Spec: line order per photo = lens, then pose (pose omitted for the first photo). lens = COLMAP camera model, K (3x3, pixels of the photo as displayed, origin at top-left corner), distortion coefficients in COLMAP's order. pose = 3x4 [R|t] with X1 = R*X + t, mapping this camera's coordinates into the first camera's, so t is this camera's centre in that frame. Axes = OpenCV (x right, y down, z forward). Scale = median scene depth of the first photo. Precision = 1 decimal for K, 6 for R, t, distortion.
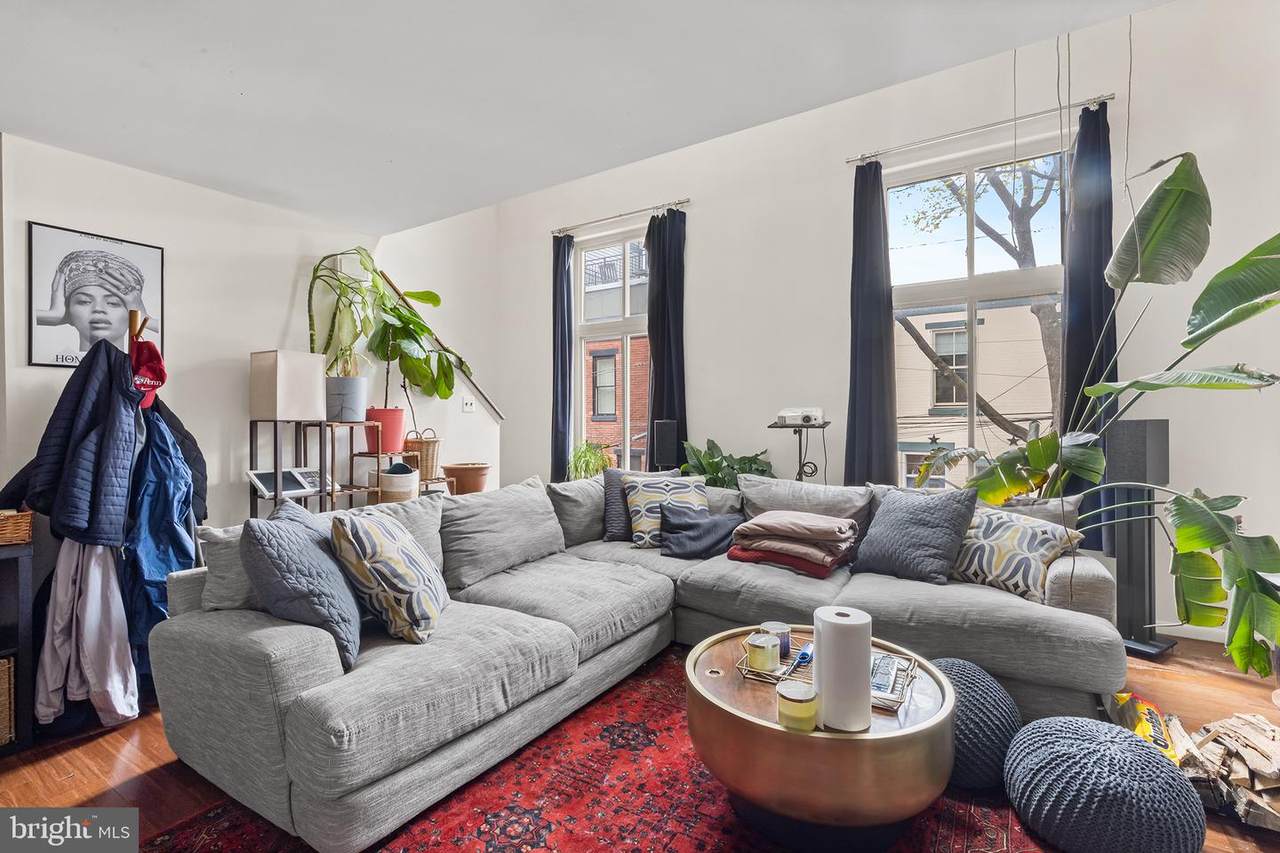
lens RADIAL K [[586.2, 0, 645.9], [0, 586.2, 419.7], [0, 0, 1]] dist [0.008807, -0.001412]
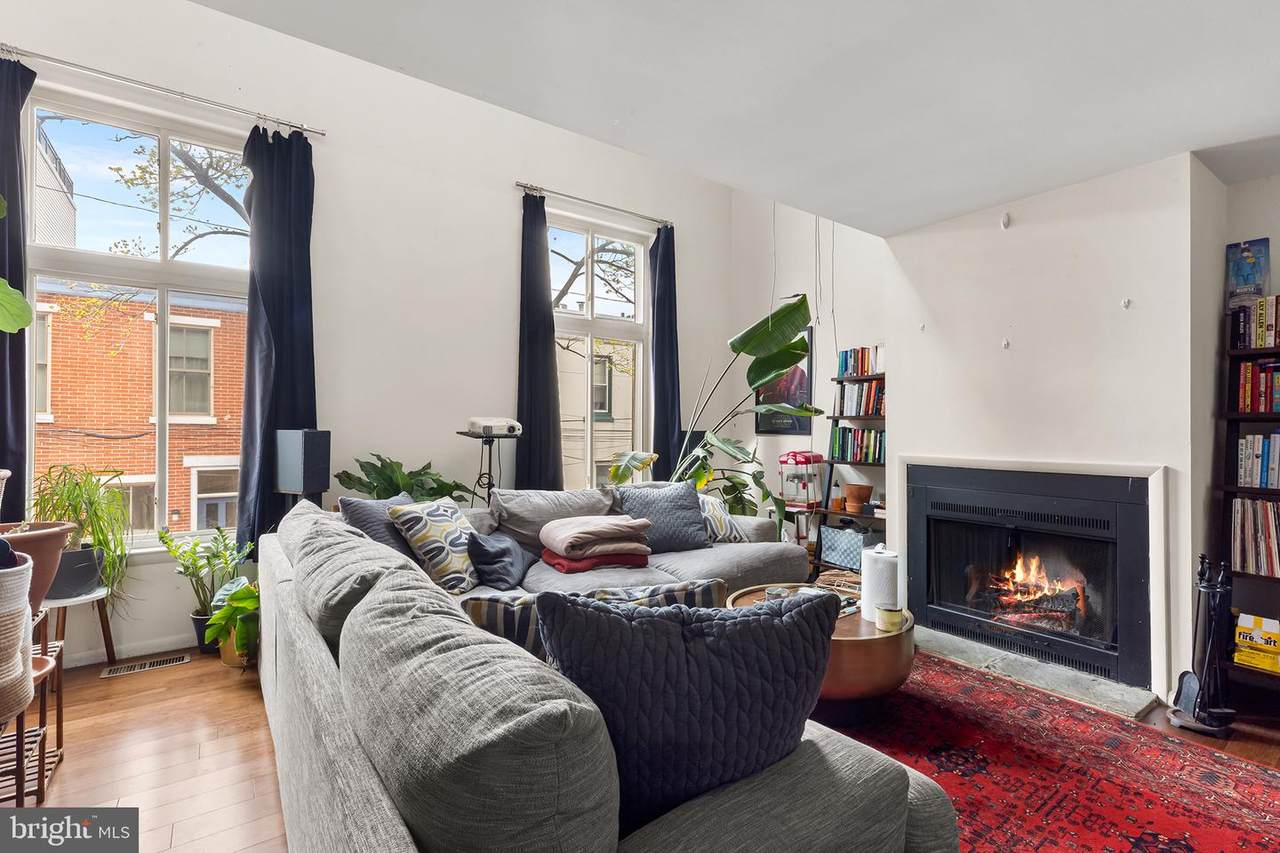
lens RADIAL K [[586.2, 0, 642.1], [0, 586.2, 429.9], [0, 0, 1]] dist [0.008807, -0.001412]
pose [[0.363444, 0.000960, 0.931616, -0.587587], [-0.005882, 0.999982, 0.001265, -0.001884], [-0.931598, -0.005939, 0.363443, 0.435095]]
